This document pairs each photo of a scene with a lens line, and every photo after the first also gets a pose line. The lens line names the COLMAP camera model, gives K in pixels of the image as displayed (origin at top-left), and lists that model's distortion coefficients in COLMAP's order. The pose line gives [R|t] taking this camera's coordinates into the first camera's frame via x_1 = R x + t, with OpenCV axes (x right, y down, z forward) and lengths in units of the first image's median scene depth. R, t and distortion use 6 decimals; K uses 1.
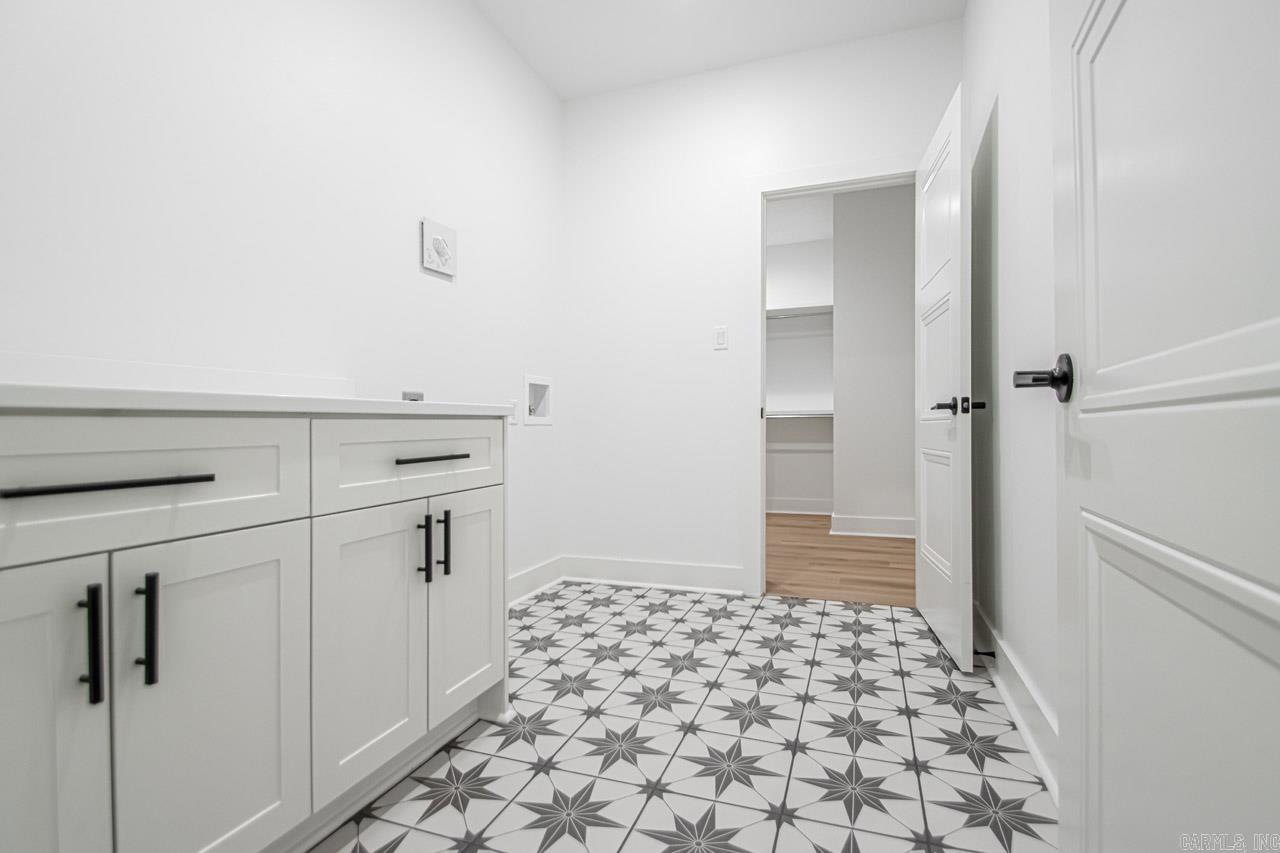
lens RADIAL K [[612.7, 0, 642.4], [0, 612.7, 421.0], [0, 0, 1]] dist [0.011029, -0.015299]
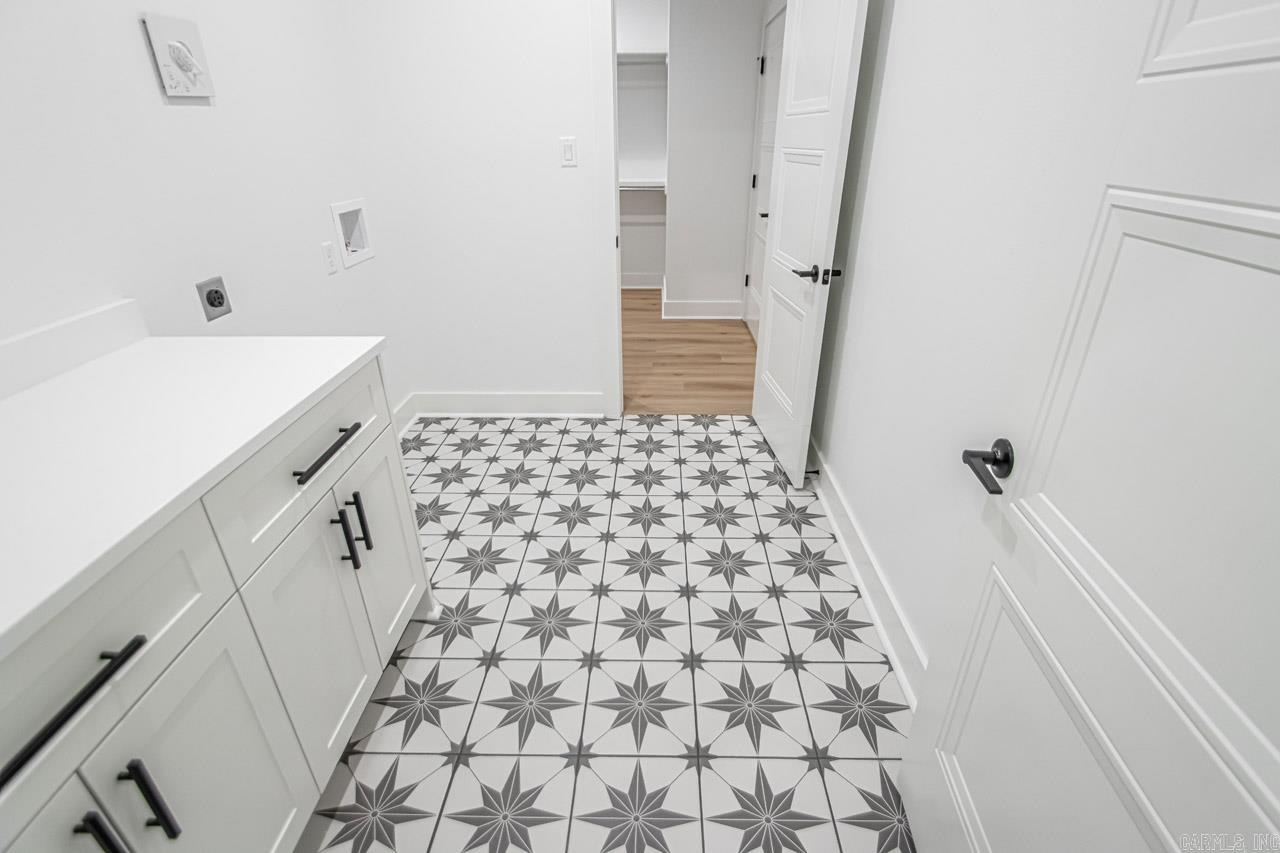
lens RADIAL K [[612.7, 0, 642.4], [0, 612.7, 421.0], [0, 0, 1]] dist [0.011029, -0.015299]
pose [[0.944395, -0.148552, 0.293343, -0.117447], [-0.003446, 0.887608, 0.460587, -0.270834], [-0.328794, -0.435987, 0.837741, 0.091266]]
